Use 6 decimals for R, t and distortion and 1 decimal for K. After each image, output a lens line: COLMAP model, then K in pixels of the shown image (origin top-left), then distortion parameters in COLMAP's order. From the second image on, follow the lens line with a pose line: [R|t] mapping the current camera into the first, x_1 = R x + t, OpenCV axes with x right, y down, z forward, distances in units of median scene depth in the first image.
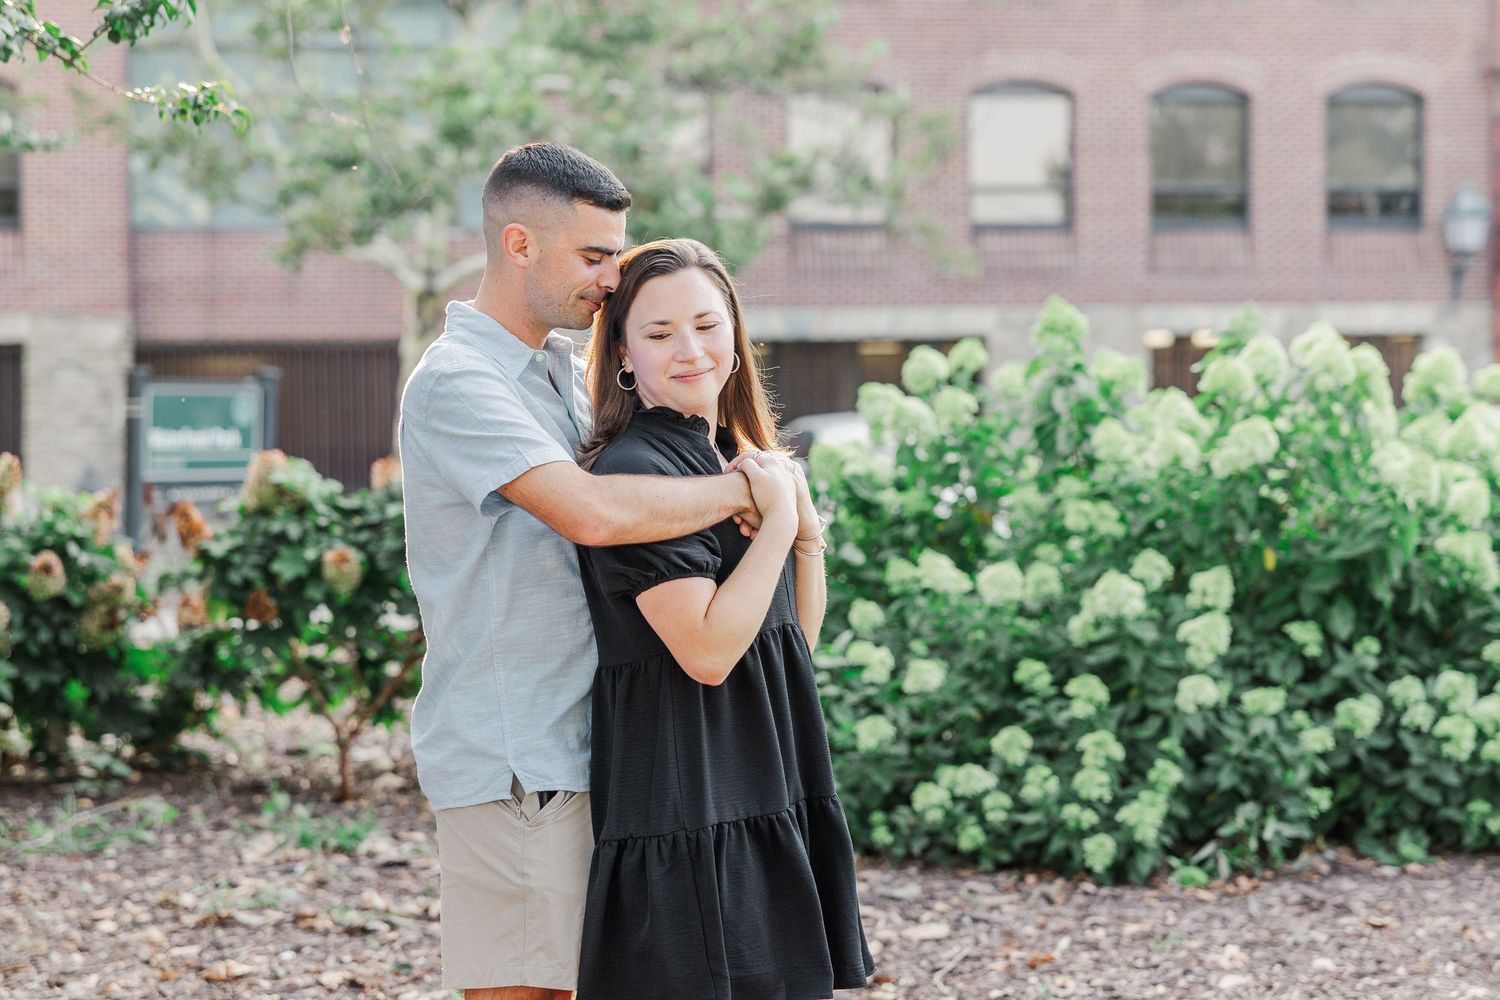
lens RADIAL K [[3106.1, 0, 747.9], [0, 3106.1, 455.3], [0, 0, 1]] dist [0.034662, -0.068453]
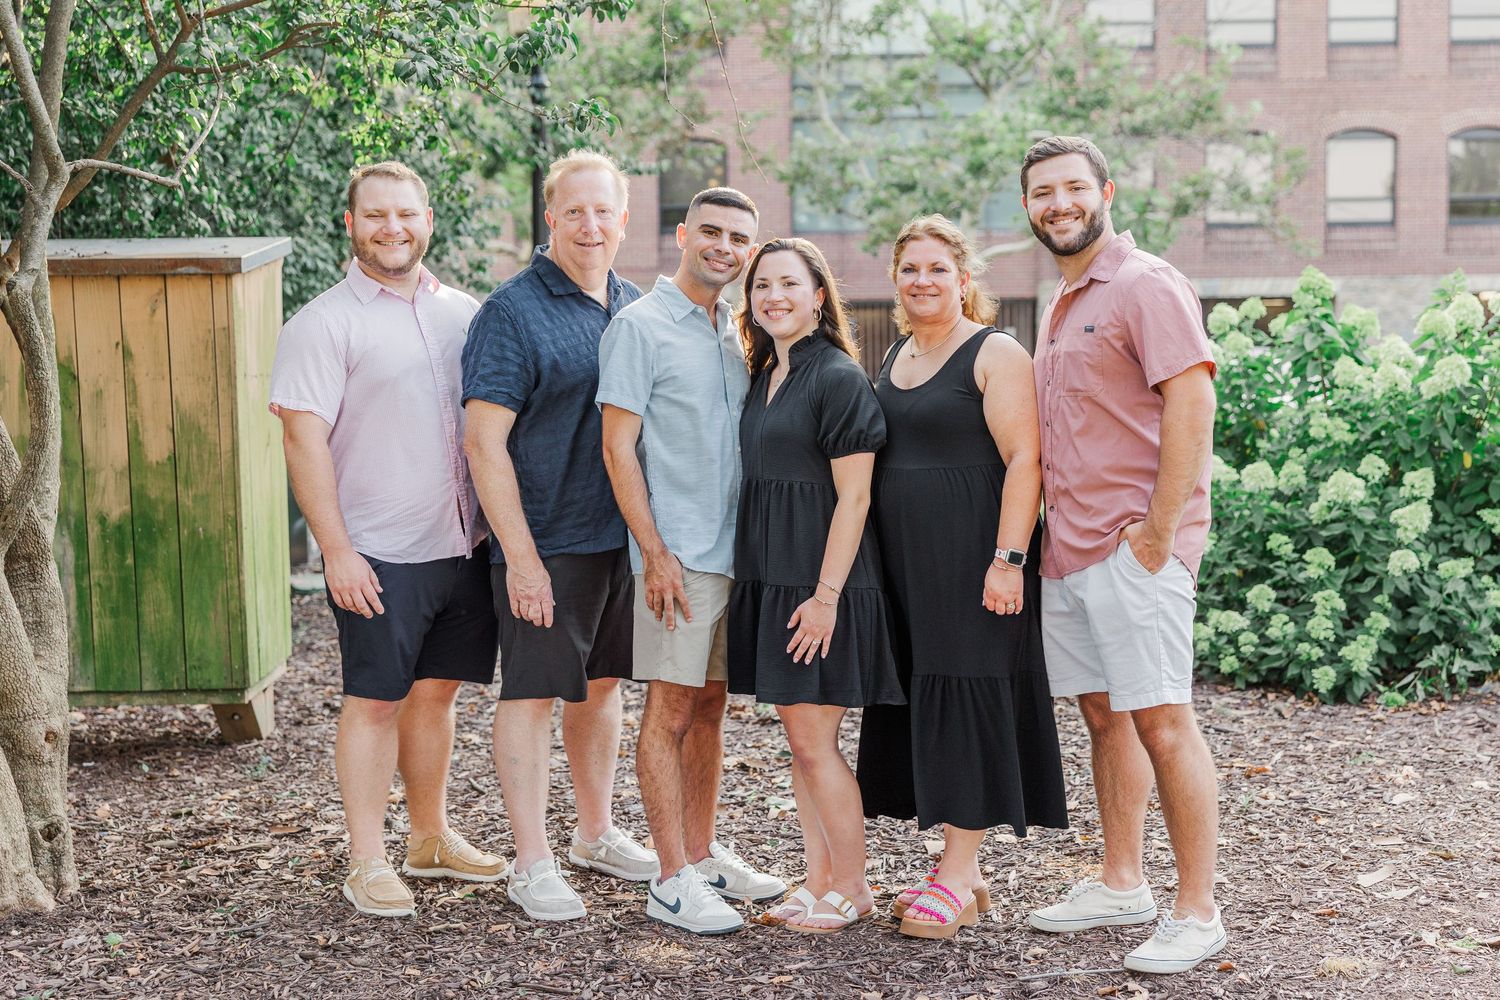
lens RADIAL K [[1841.4, 0, 824.6], [0, 1841.4, 495.2], [0, 0, 1]] dist [0.001638, -0.012815]
pose [[0.979310, 0.015437, -0.201777, 0.058283], [-0.001668, 0.997668, 0.068229, -0.005447], [0.202360, -0.066481, 0.977052, 0.173499]]
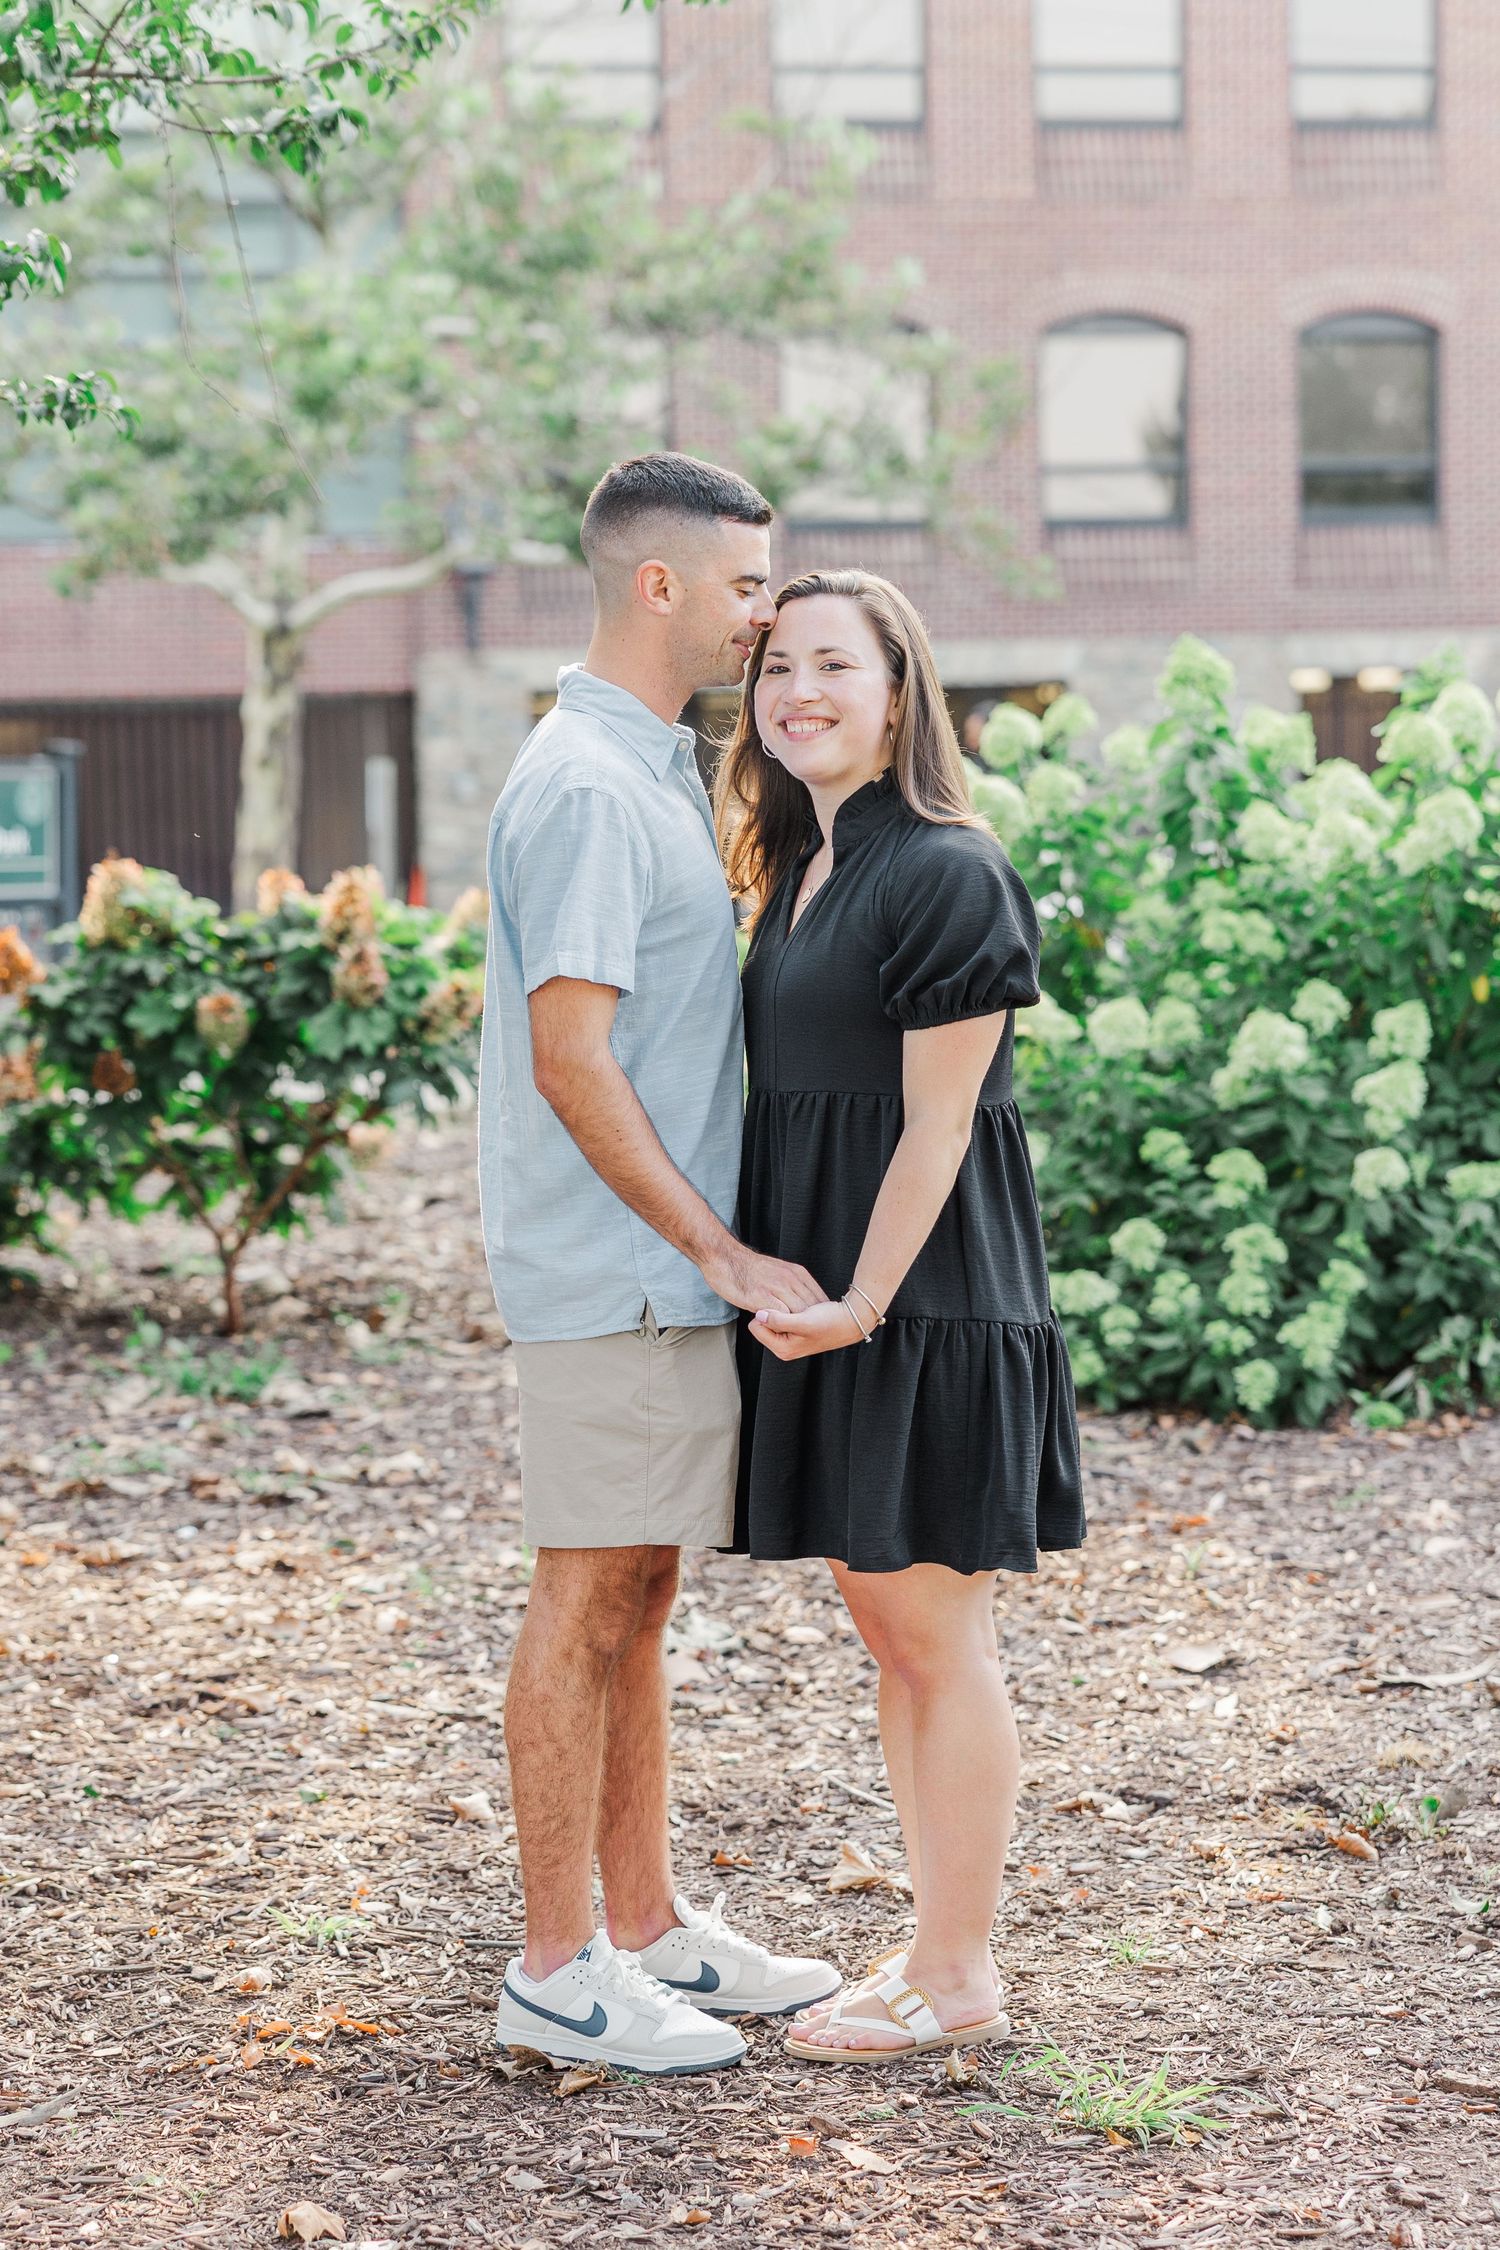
lens RADIAL K [[4472.7, 0, 750.0], [0, 4472.7, 1125.0], [0, 0, 1]] dist [0.036513, -0.019184]
pose [[0.999877, -0.013606, 0.007831, -0.015868], [0.013105, 0.998063, 0.060823, -0.001545], [-0.008643, -0.060713, 0.998118, -0.065167]]
